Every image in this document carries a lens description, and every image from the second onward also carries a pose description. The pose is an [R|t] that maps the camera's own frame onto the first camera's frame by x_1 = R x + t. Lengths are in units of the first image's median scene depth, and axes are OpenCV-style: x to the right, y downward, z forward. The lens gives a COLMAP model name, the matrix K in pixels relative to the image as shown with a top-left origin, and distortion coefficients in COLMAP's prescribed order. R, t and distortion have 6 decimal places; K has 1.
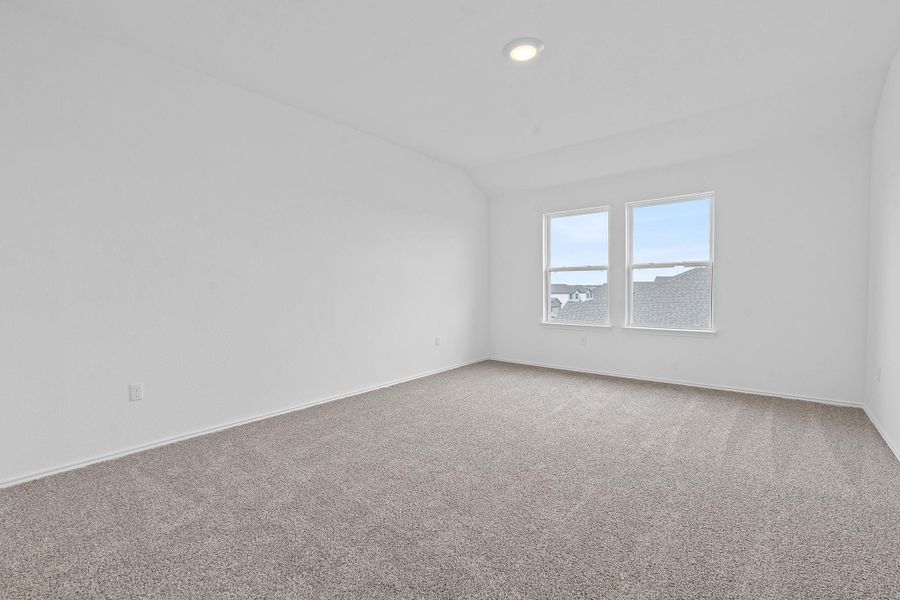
lens RADIAL K [[409.5, 0, 452.7], [0, 409.5, 299.6], [0, 0, 1]] dist [0.000320, 0.000133]
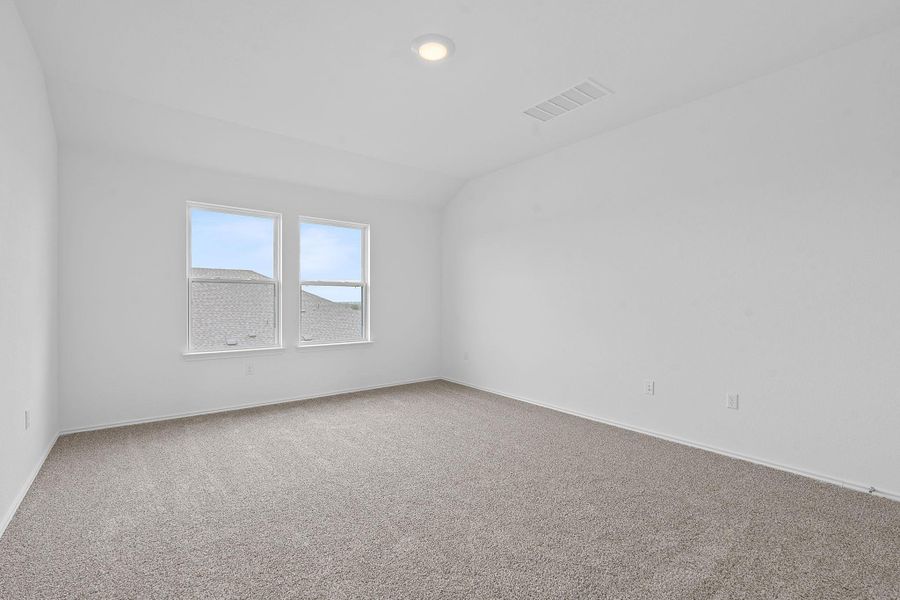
lens RADIAL K [[409.5, 0, 452.7], [0, 409.5, 299.6], [0, 0, 1]] dist [0.000320, 0.000133]
pose [[0.199335, 0.011806, 0.979860, -0.455289], [0.032661, 0.999292, -0.018685, -0.012678], [-0.979387, 0.035728, 0.198809, 0.486889]]
